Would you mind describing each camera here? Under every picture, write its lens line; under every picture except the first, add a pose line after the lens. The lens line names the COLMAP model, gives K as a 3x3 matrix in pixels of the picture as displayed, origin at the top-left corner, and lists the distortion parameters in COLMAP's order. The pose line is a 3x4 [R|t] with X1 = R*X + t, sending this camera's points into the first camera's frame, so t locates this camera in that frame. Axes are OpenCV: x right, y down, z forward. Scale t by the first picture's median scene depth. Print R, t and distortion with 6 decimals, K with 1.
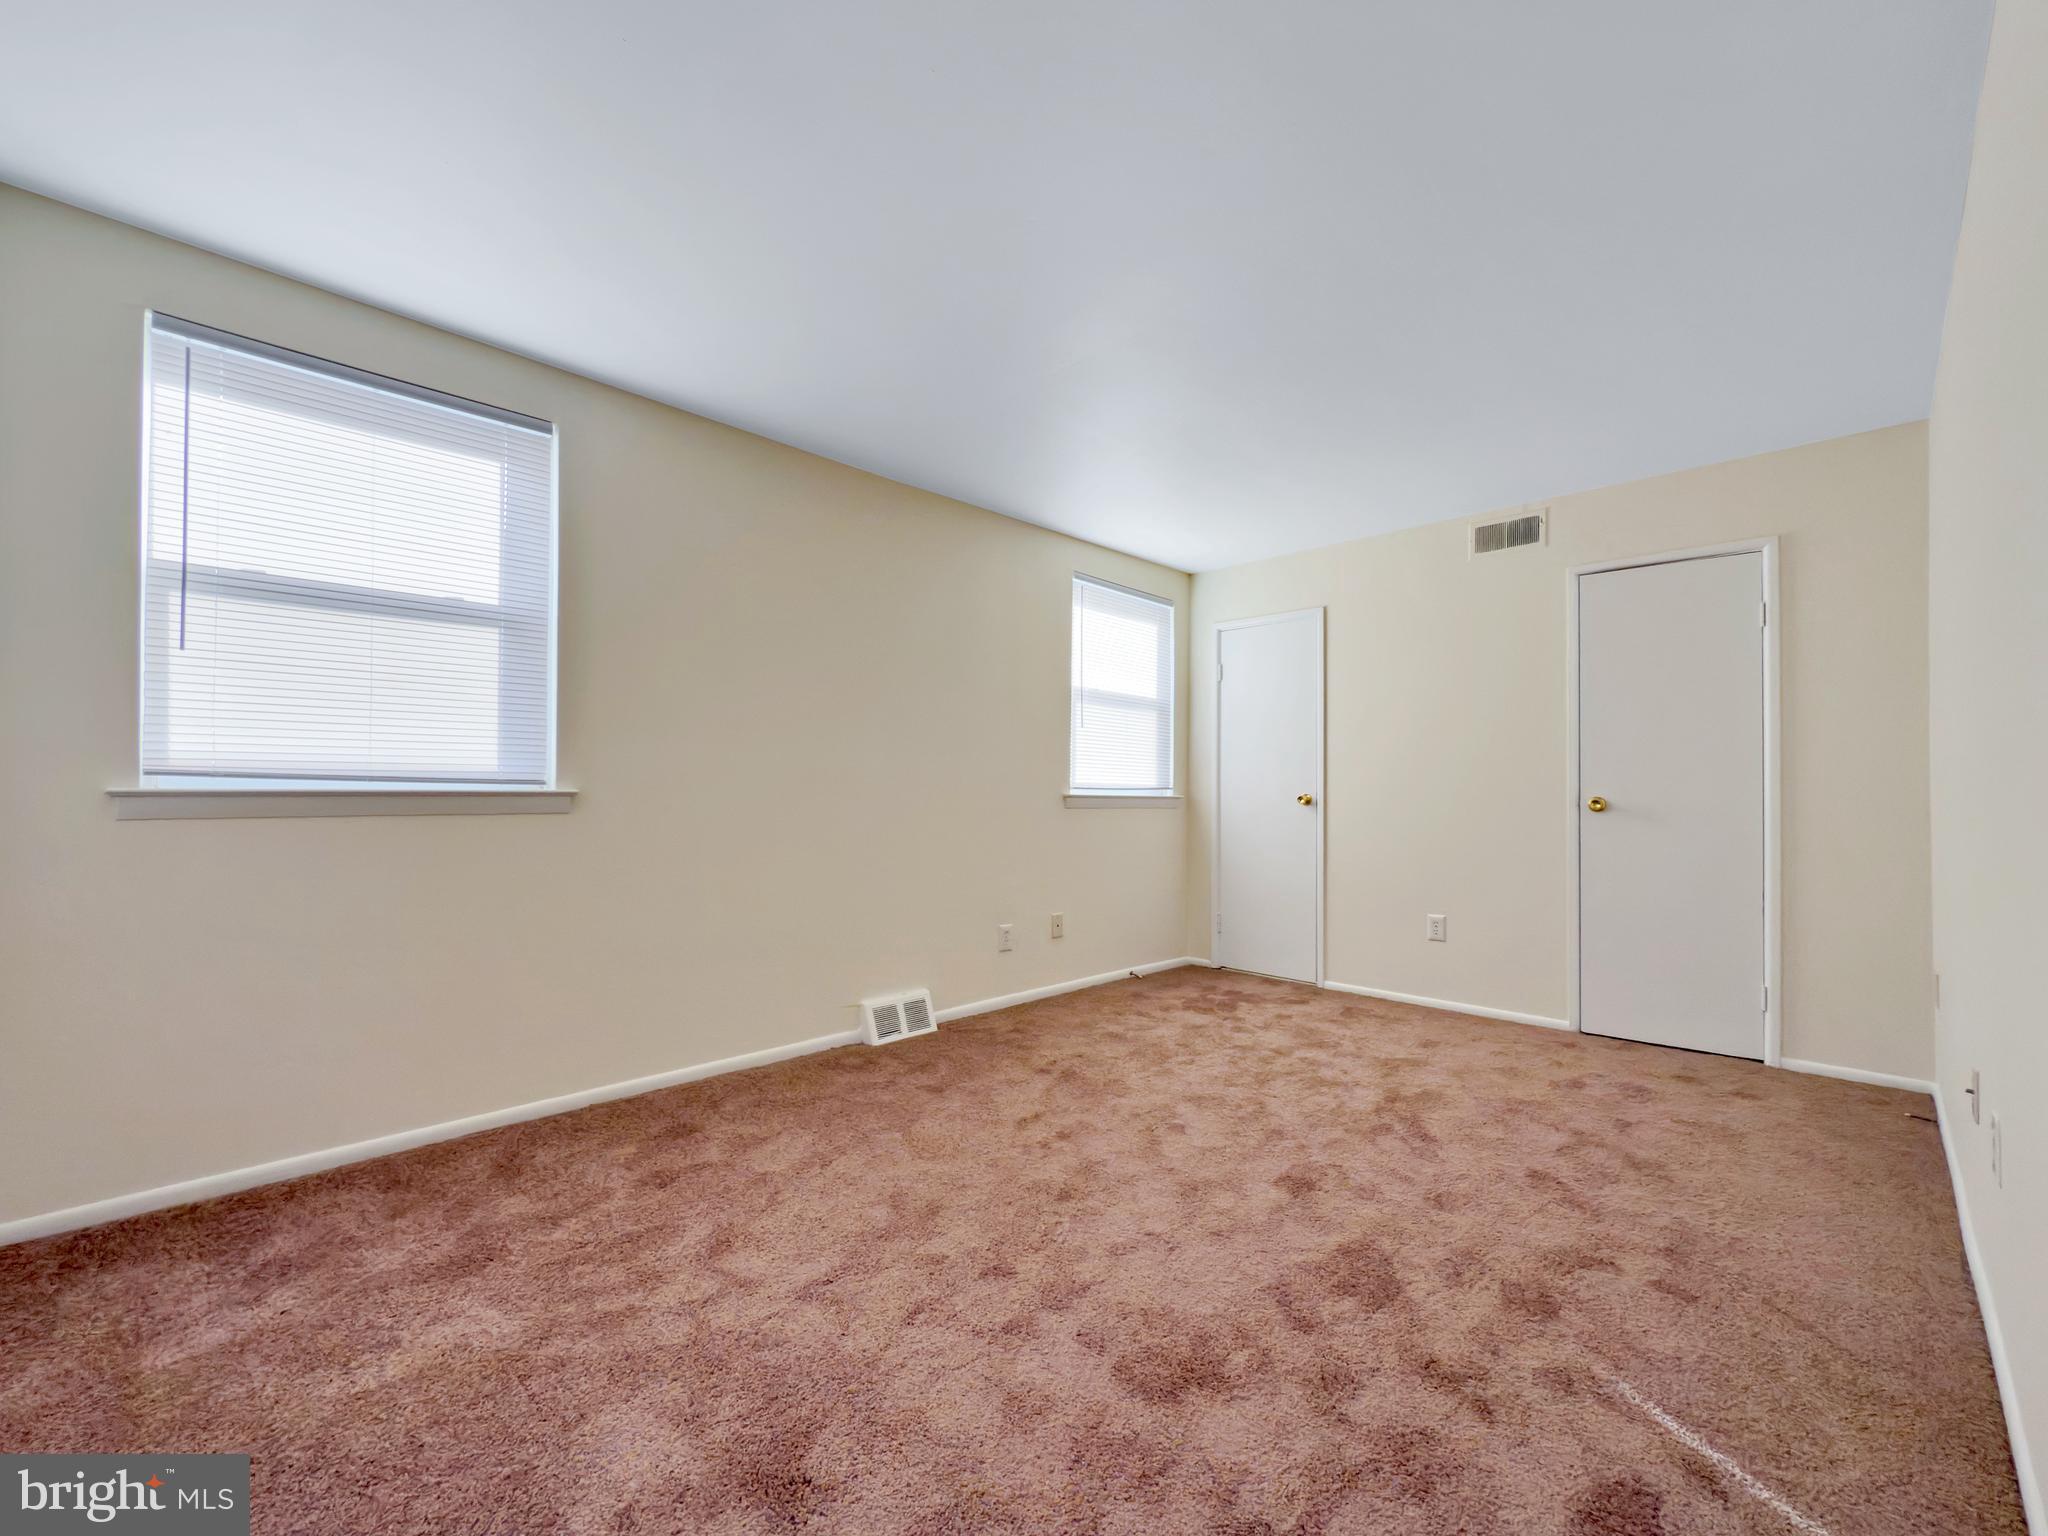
lens RADIAL K [[838.4, 0, 1027.2], [0, 838.4, 841.9], [0, 0, 1]] dist [-0.143141, 0.040346]
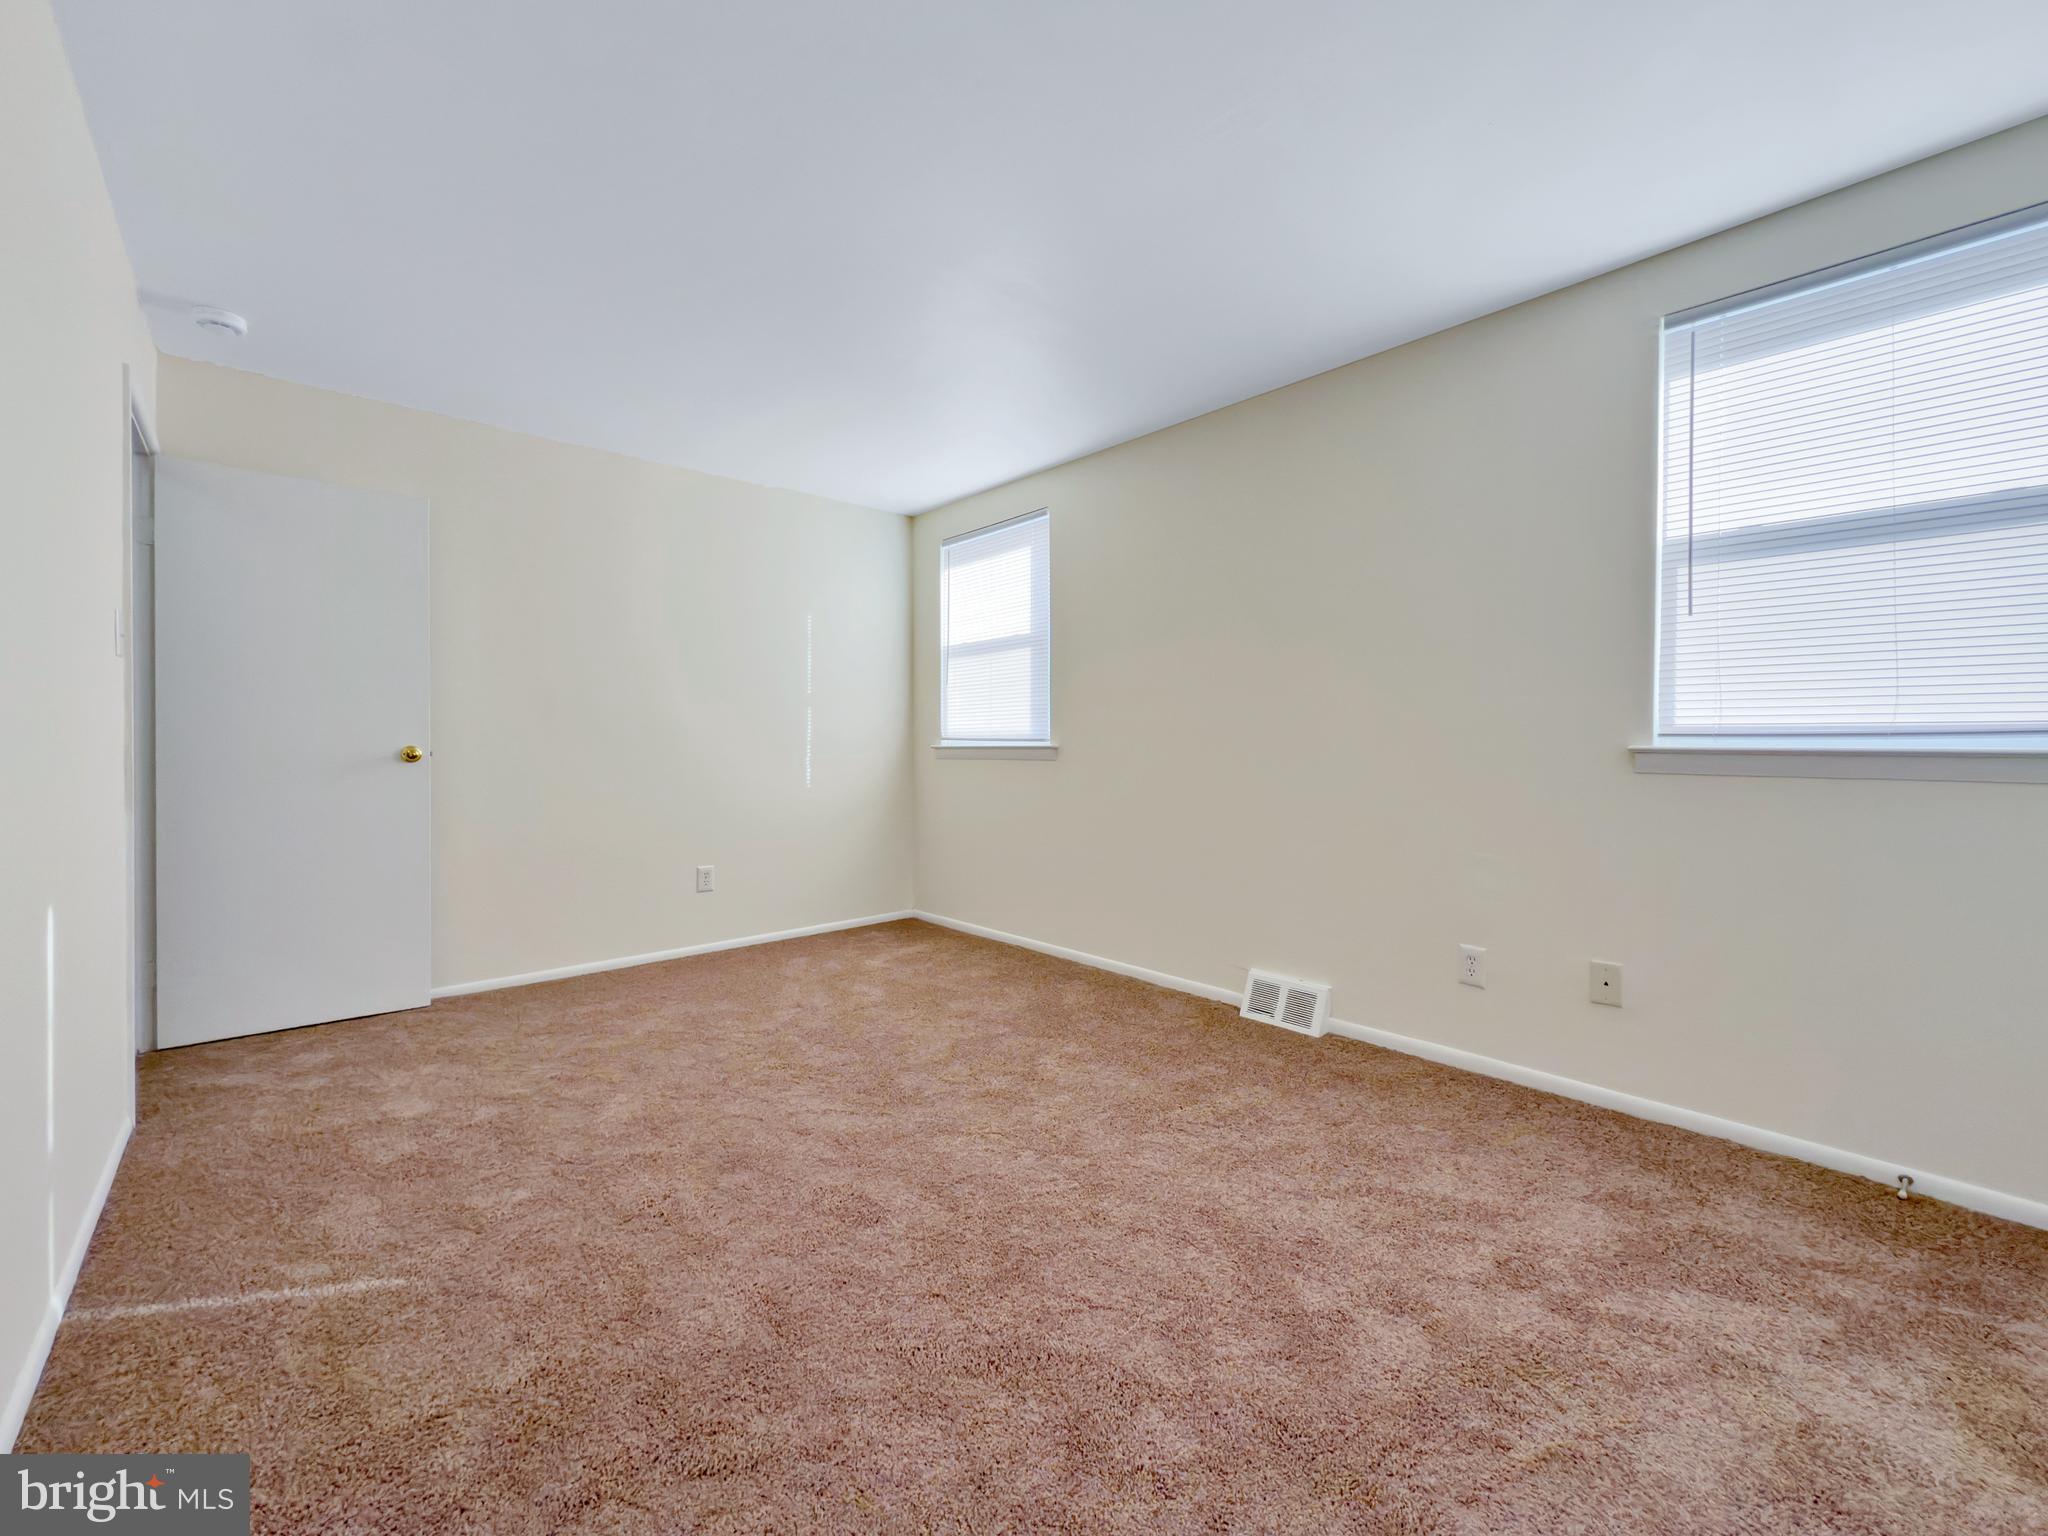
lens RADIAL K [[829.8, 0, 1024.0], [0, 829.8, 768.0], [0, 0, 1]] dist [-0.003565, 0.000015]
pose [[-0.072058, 0.015928, -0.997273, 0.721731], [-0.059365, 0.998031, 0.020230, -0.035883], [0.995632, 0.060661, -0.070970, 0.760793]]
